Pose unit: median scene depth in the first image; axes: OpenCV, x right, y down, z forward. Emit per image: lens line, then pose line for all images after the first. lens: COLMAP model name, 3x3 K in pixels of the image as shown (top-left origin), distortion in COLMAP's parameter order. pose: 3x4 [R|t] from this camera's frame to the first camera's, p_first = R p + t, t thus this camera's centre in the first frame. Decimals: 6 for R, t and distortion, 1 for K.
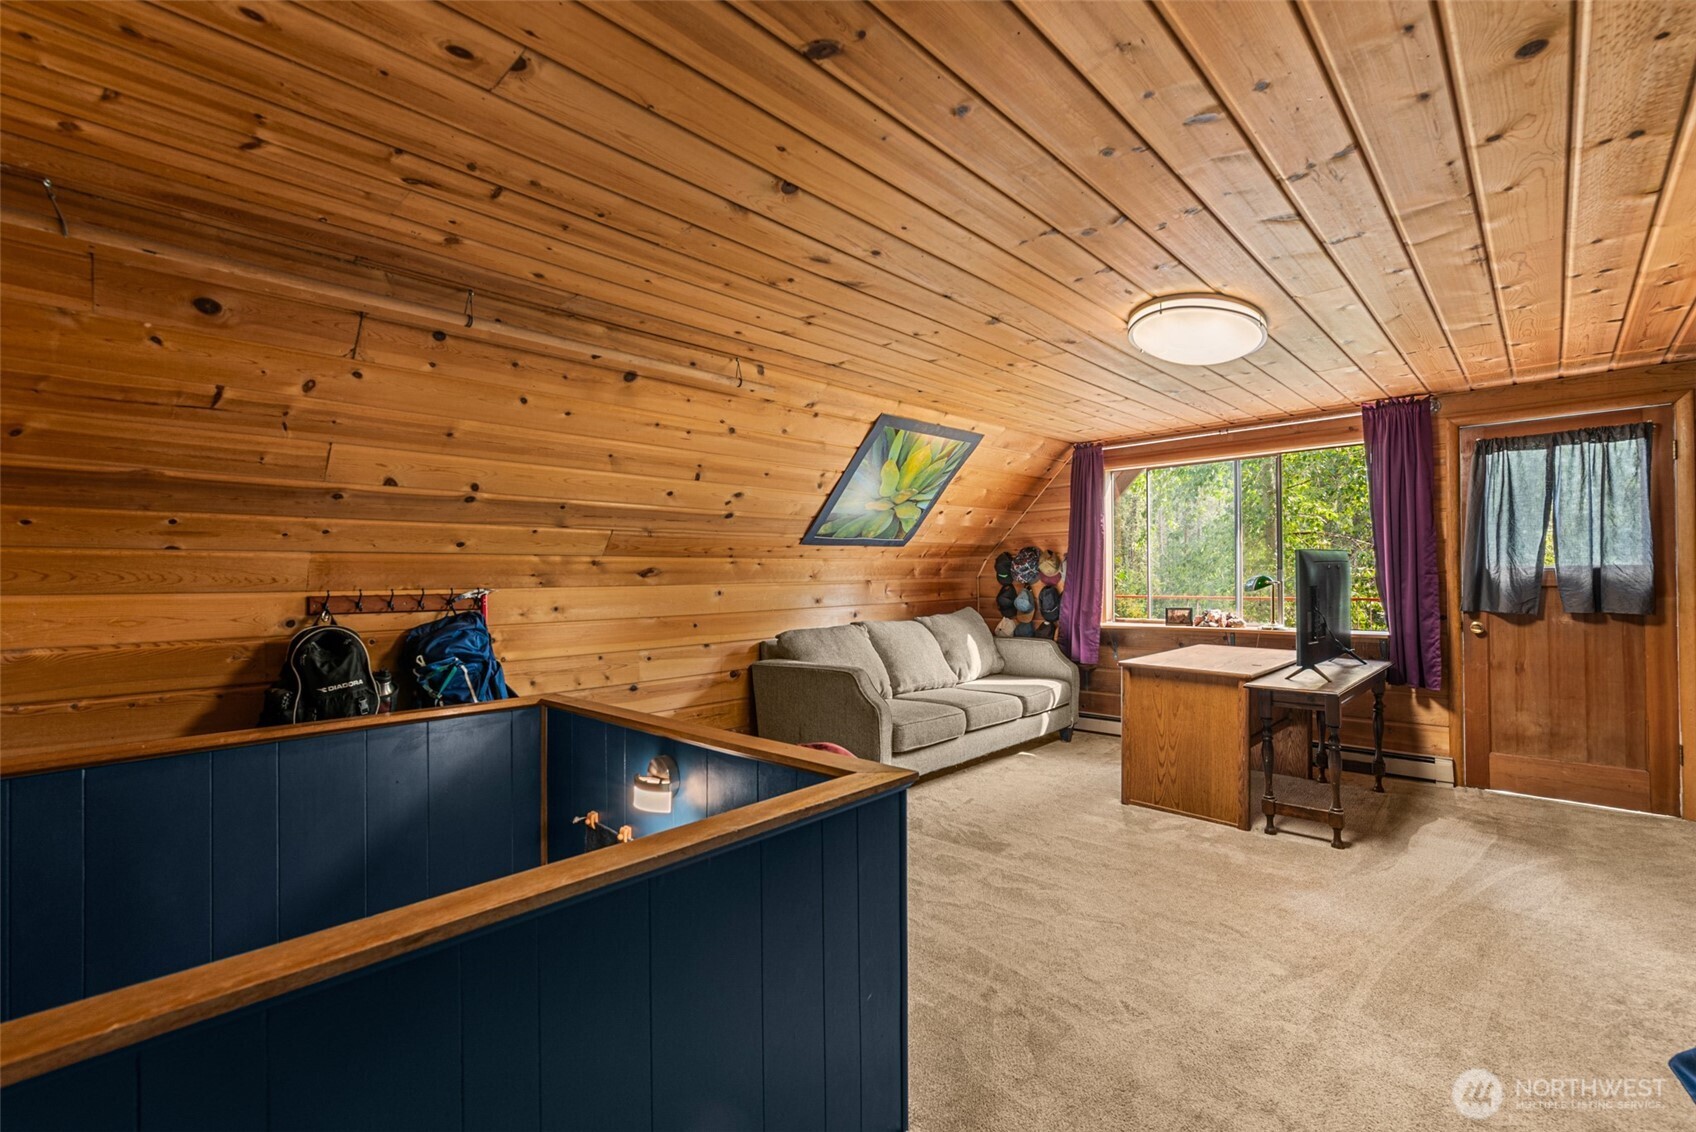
lens RADIAL K [[739.1, 0, 892.2], [0, 739.1, 569.2], [0, 0, 1]] dist [0.001560, 0.000072]
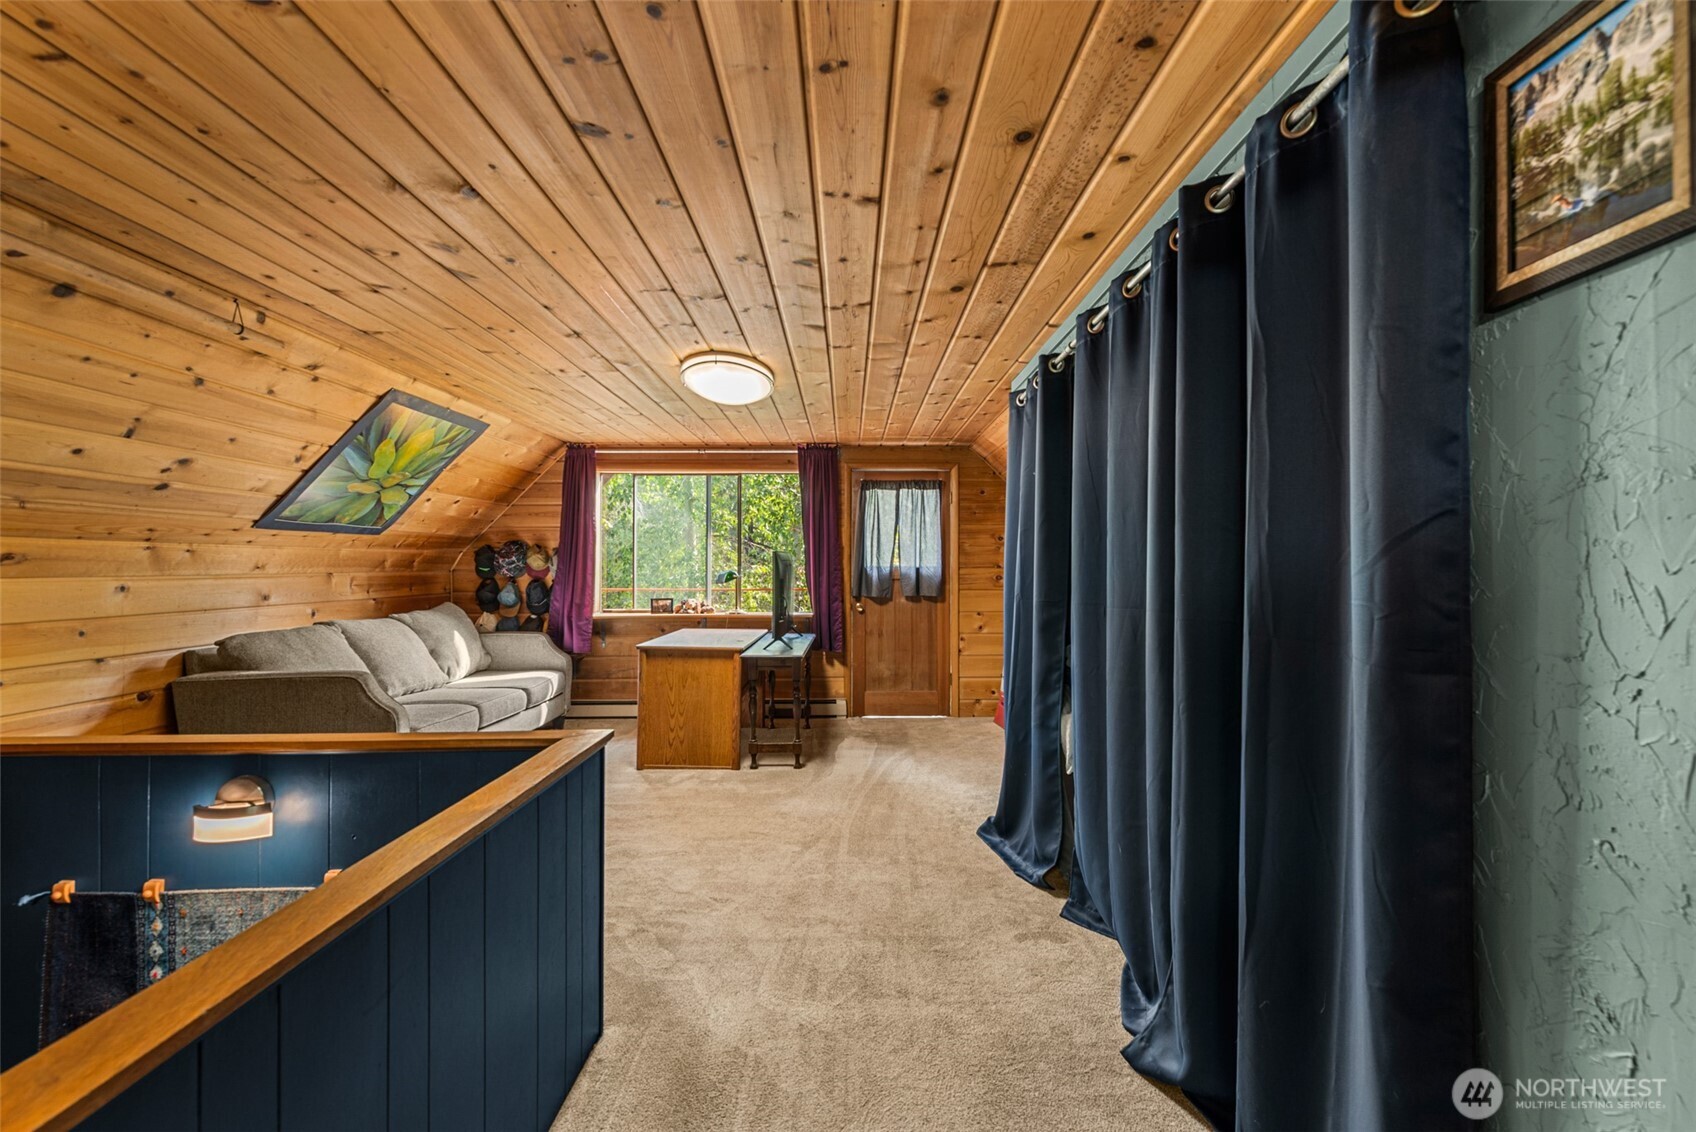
lens RADIAL K [[721.7, 0, 907.8], [0, 721.7, 564.0], [0, 0, 1]] dist [-0.000190, 0.000046]
pose [[0.690723, 0.014632, 0.722971, -0.205445], [-0.013631, 0.999881, -0.007212, 0.001913], [-0.722991, -0.004873, 0.690840, -0.066600]]
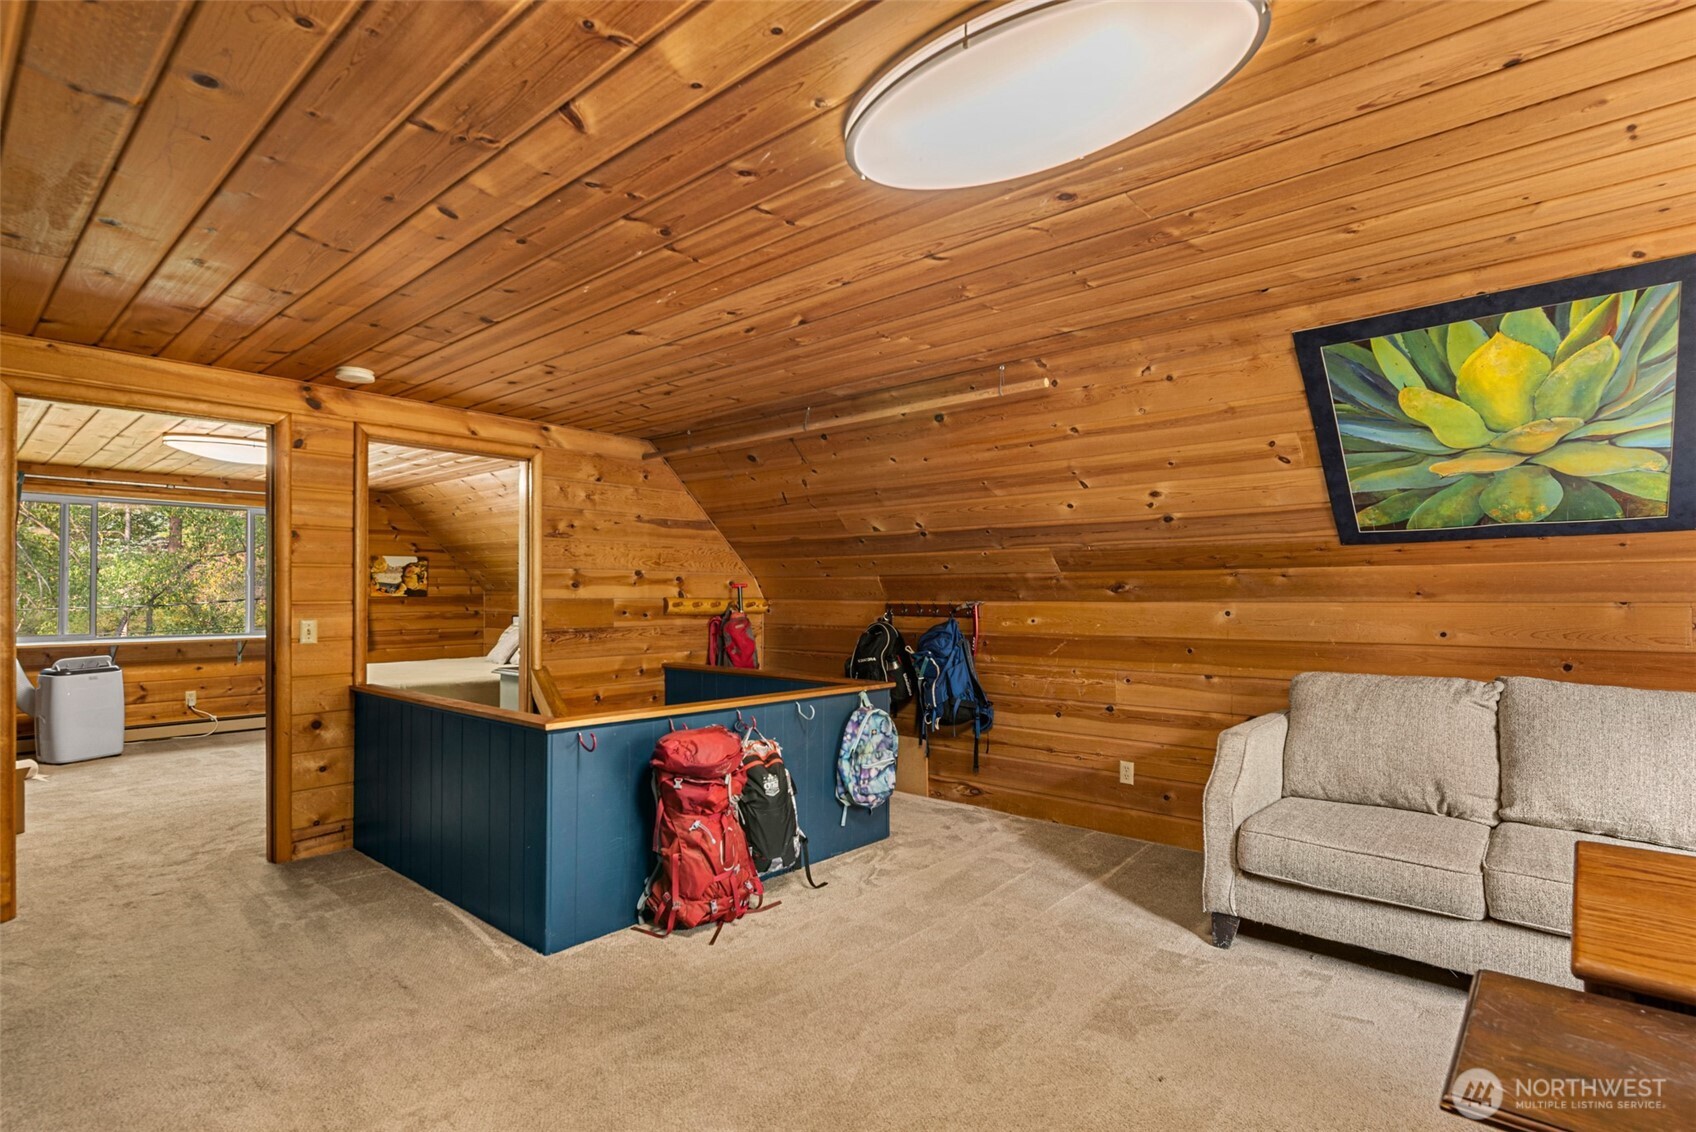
lens RADIAL K [[827.6, 0, 874.9], [0, 827.6, 573.0], [0, 0, 1]] dist [-0.000244, -0.000013]
pose [[0.029119, -0.015891, -0.999450, 0.619883], [0.009431, 0.999833, -0.015622, -0.000251], [0.999531, -0.008971, 0.029264, 0.576326]]
